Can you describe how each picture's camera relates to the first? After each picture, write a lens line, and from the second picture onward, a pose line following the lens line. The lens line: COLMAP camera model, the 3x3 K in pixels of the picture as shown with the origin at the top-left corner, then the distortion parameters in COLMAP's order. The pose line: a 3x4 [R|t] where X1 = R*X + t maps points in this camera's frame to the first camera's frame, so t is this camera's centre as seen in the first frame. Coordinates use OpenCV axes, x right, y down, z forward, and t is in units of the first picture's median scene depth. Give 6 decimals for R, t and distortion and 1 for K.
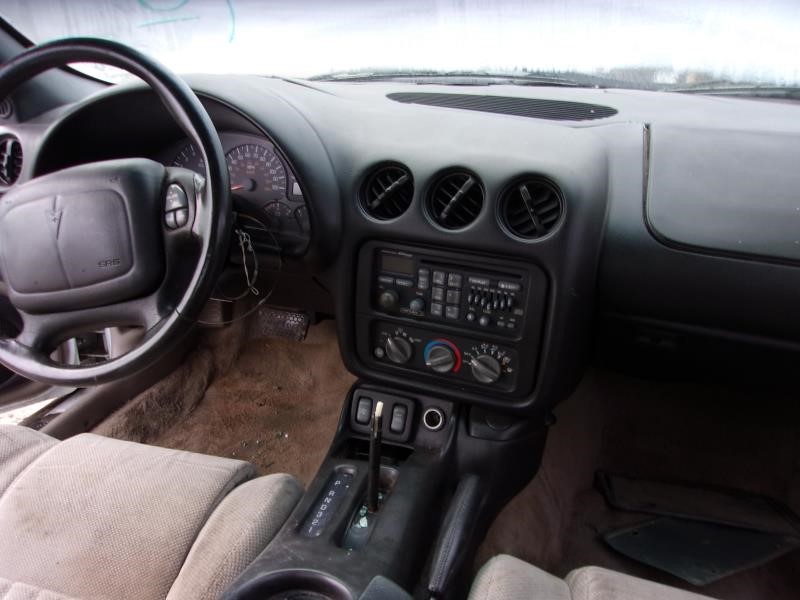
lens RADIAL K [[654.1, 0, 400.0], [0, 654.1, 300.0], [0, 0, 1]] dist [0.003568, 0.002975]
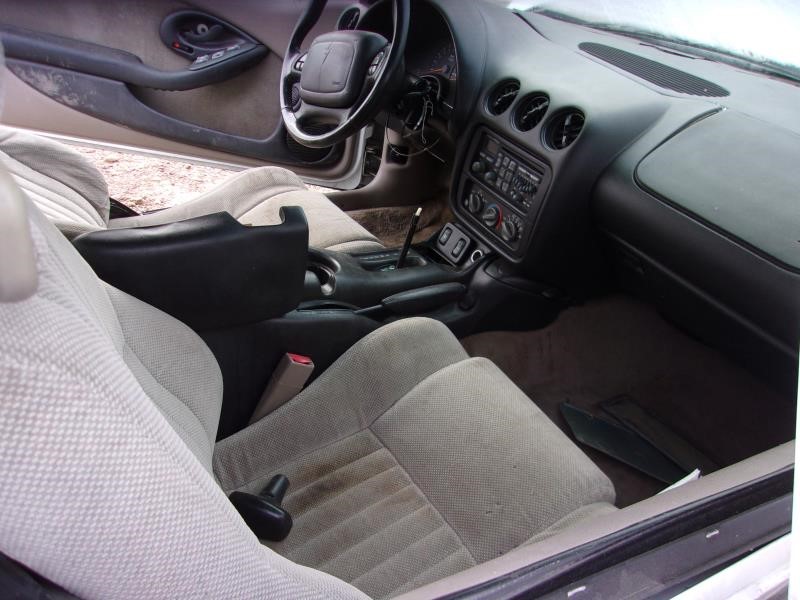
lens RADIAL K [[627.3, 0, 400.0], [0, 627.3, 300.0], [0, 0, 1]] dist [0.074673, -0.001756]
pose [[0.757322, 0.433804, -0.488136, 0.699679], [-0.392624, 0.899759, 0.190472, 0.069478], [0.521833, 0.047406, 0.851730, -0.332342]]
